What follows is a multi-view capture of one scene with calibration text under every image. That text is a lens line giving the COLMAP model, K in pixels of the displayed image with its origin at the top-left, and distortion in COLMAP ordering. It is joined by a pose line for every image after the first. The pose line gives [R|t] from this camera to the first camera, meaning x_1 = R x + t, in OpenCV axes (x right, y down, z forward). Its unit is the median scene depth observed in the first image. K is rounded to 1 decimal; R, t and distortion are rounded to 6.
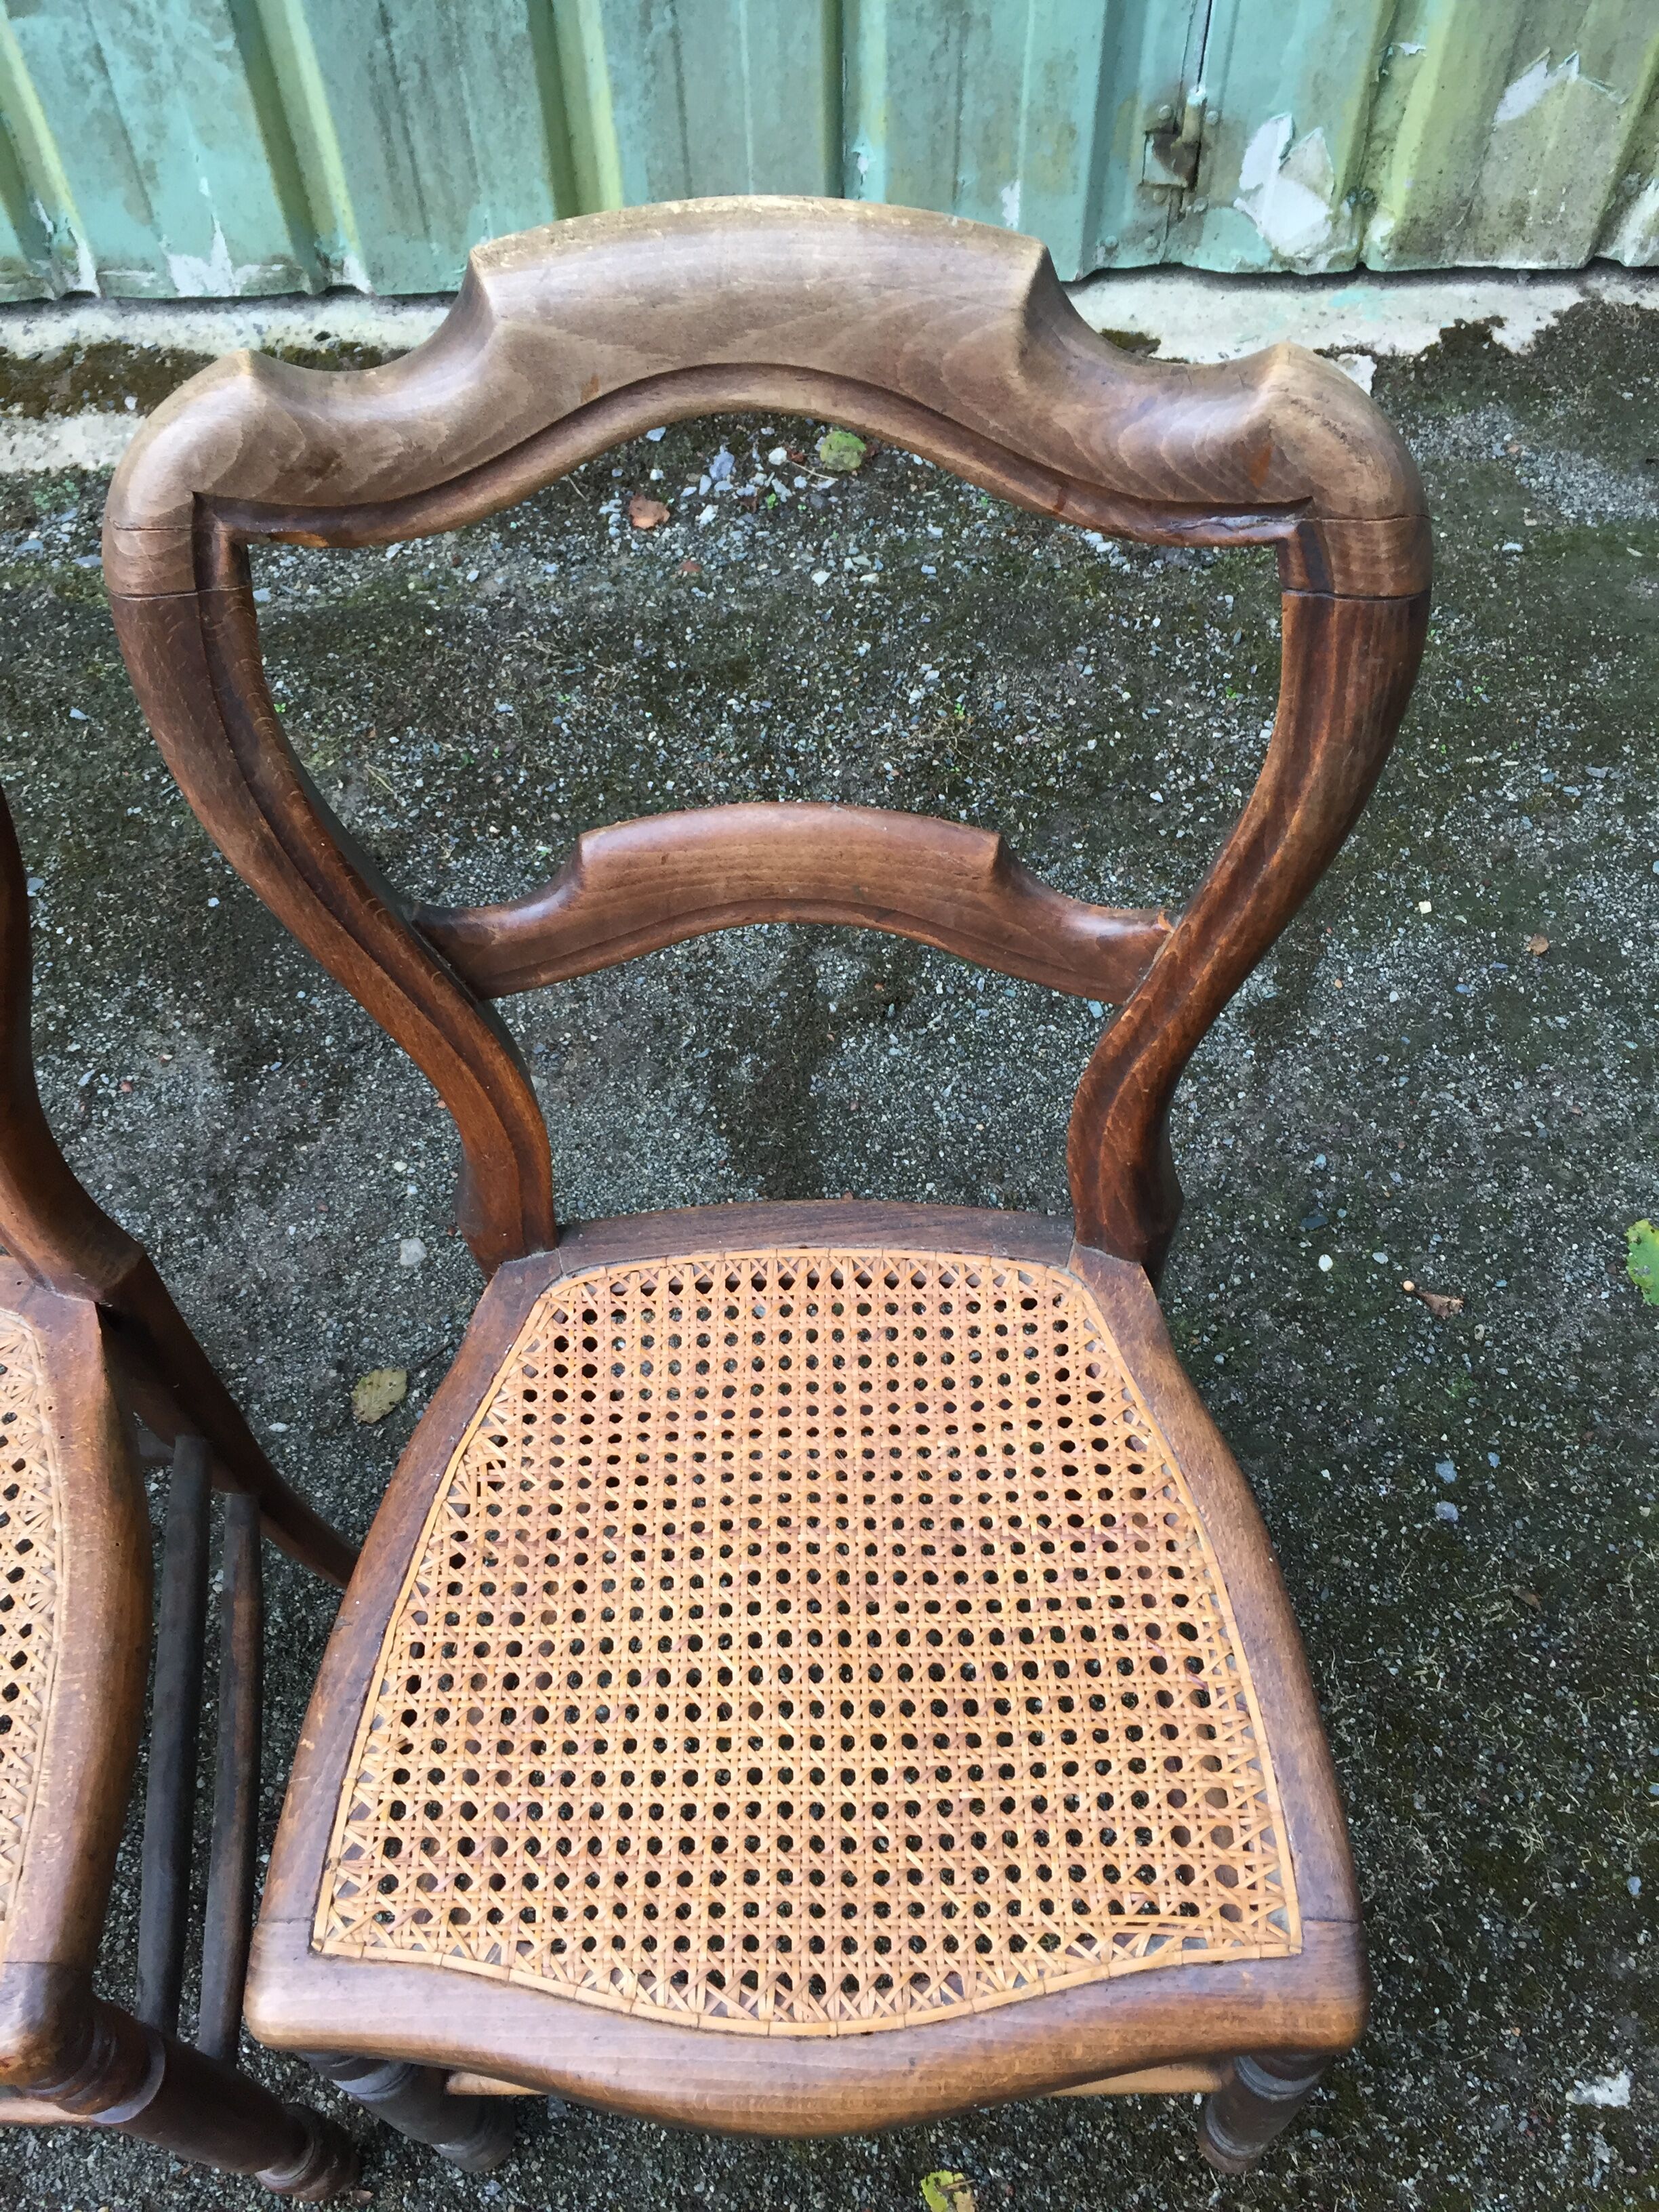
lens RADIAL K [[1875.3, 0, 835.4], [0, 1875.3, 1118.5], [0, 0, 1]] dist [0.081765, -0.105792]
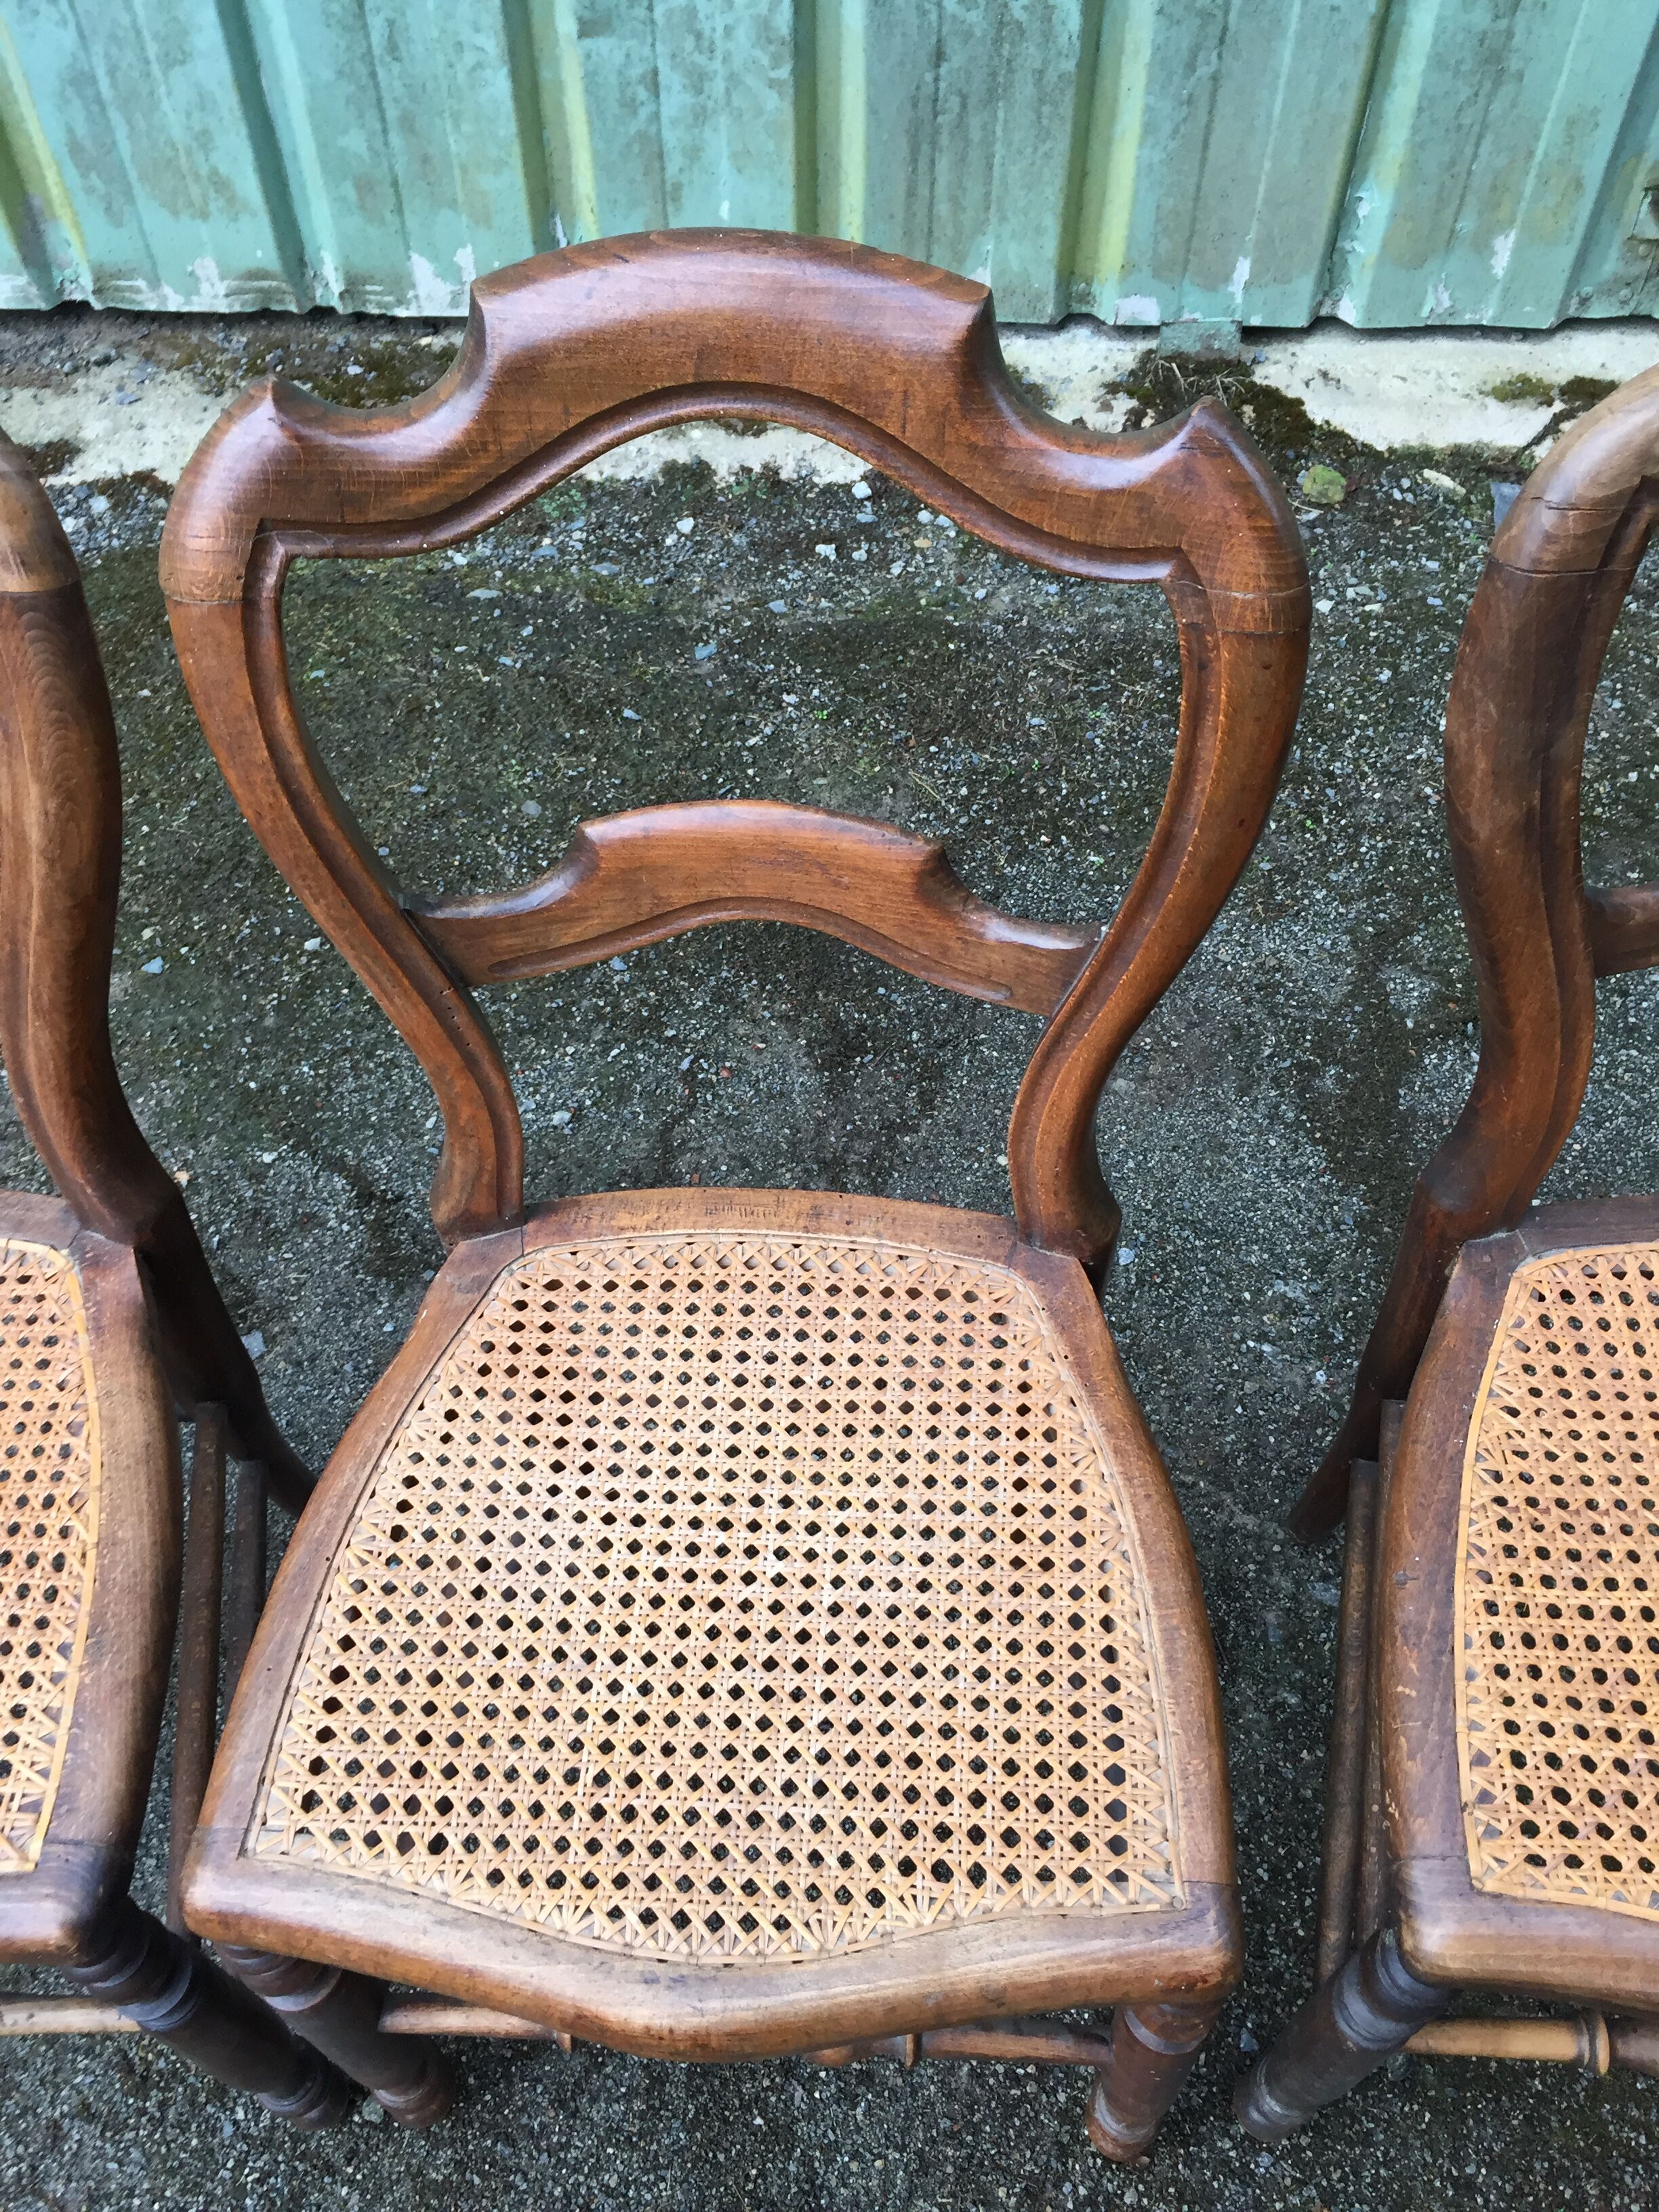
lens RADIAL K [[1876.9, 0, 831.0], [0, 1876.9, 1116.7], [0, 0, 1]] dist [0.083278, -0.109520]
pose [[0.998979, 0.042818, -0.014421, -0.262267], [-0.043129, 0.998827, -0.021991, 0.023824], [0.013462, 0.022590, 0.999654, -0.020201]]
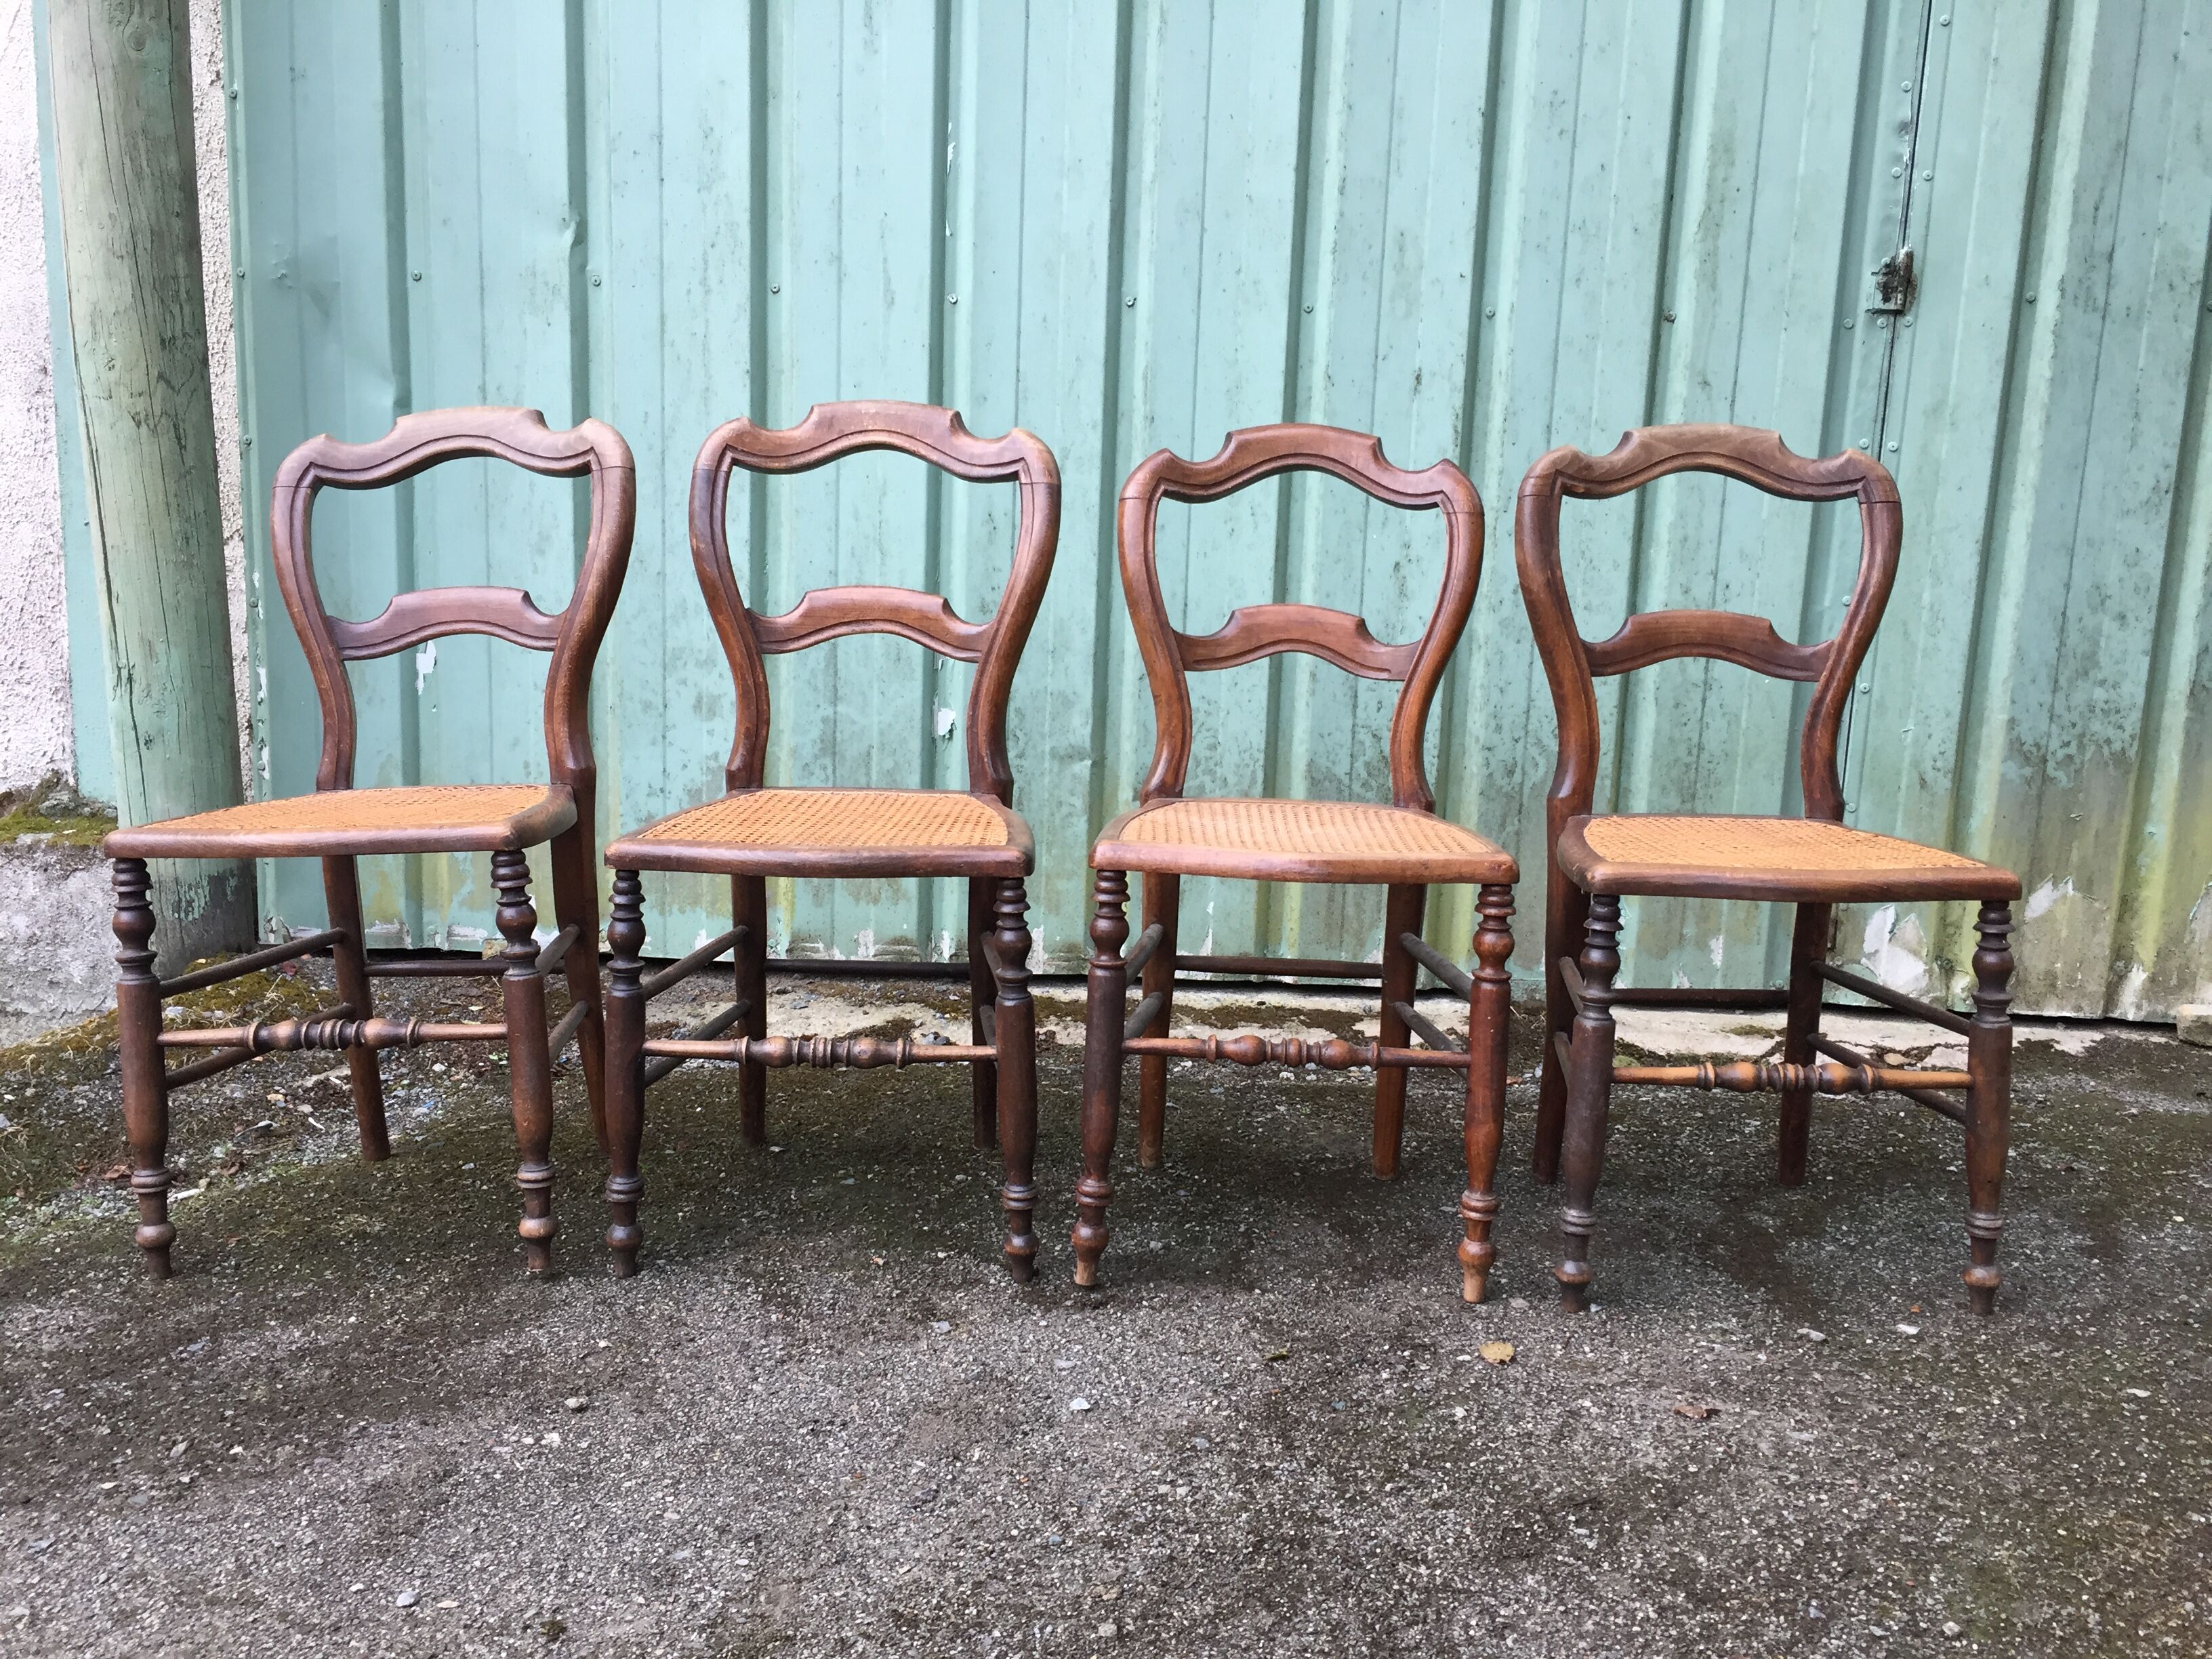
lens RADIAL K [[1872.4, 0, 1110.1], [0, 1872.4, 830.2], [0, 0, 1]] dist [0.083380, -0.109074]
pose [[0.997857, 0.055059, -0.035350, -0.401841], [-0.063384, 0.679389, -0.731035, 0.699133], [-0.016233, 0.731709, 0.681423, -0.140781]]
